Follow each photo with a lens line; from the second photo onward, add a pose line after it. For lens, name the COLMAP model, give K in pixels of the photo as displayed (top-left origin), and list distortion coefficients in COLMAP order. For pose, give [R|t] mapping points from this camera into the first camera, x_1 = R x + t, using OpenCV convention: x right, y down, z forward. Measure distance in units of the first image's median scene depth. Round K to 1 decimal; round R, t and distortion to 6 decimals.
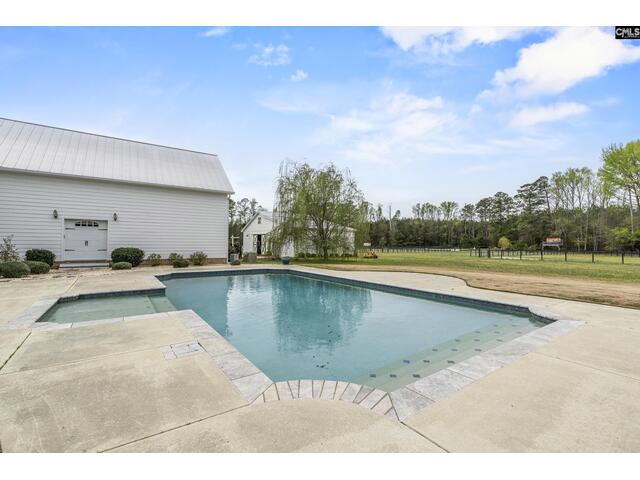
lens RADIAL K [[294.8, 0, 319.9], [0, 294.8, 238.8], [0, 0, 1]] dist [-0.008654, -0.000348]
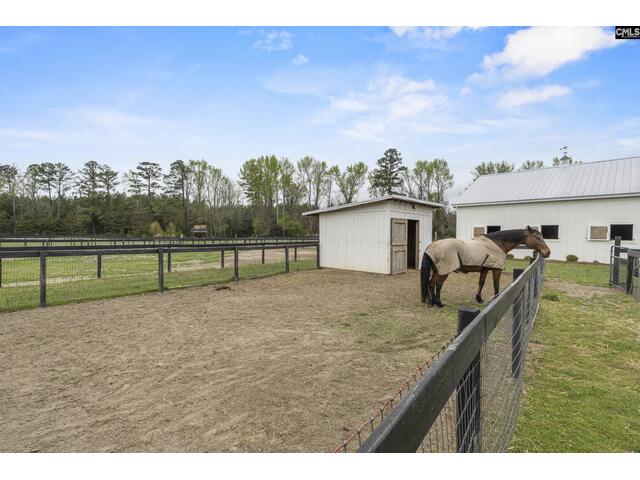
lens RADIAL K [[294.8, 0, 323.5], [0, 294.8, 240.7], [0, 0, 1]] dist [-0.008654, -0.000348]
pose [[-0.042073, -0.023172, 0.998846, -0.148002], [-0.027755, 0.999372, 0.022015, 0.011392], [-0.998729, -0.026797, -0.042690, 0.370783]]
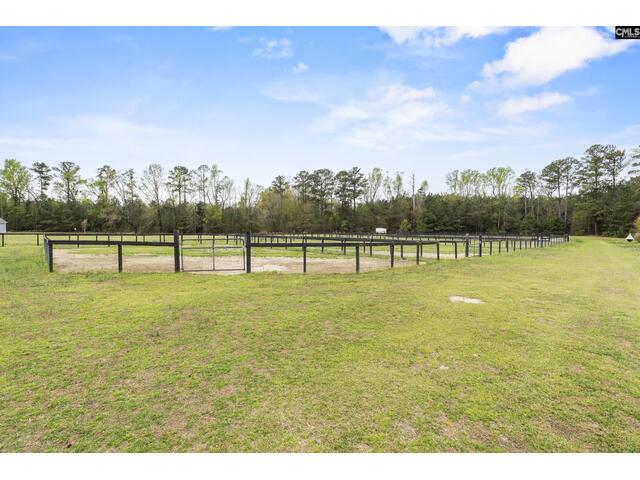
lens RADIAL K [[294.8, 0, 318.6], [0, 294.8, 240.7], [0, 0, 1]] dist [-0.008654, -0.000348]
pose [[0.999863, -0.005092, -0.015756, 0.027413], [0.005760, 0.999074, 0.042646, 0.012515], [0.015524, -0.042731, 0.998966, 0.311941]]
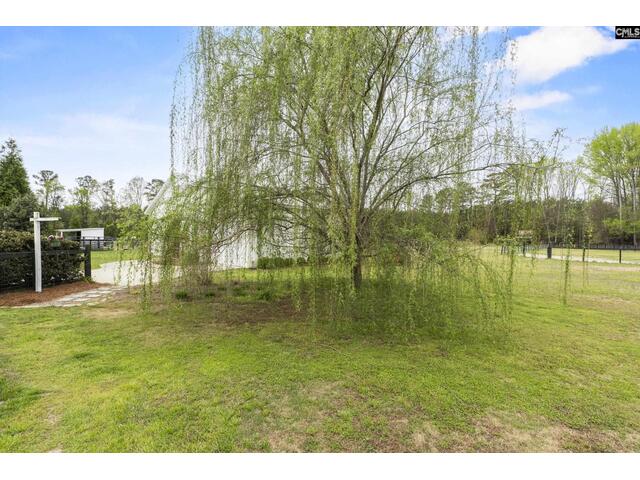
lens RADIAL K [[294.8, 0, 318.7], [0, 294.8, 239.2], [0, 0, 1]] dist [-0.008654, -0.000348]
pose [[0.984806, 0.001667, 0.173648, -0.012835], [-0.007450, 0.999439, 0.032661, 0.000861], [-0.173496, -0.033458, 0.984266, 0.113005]]
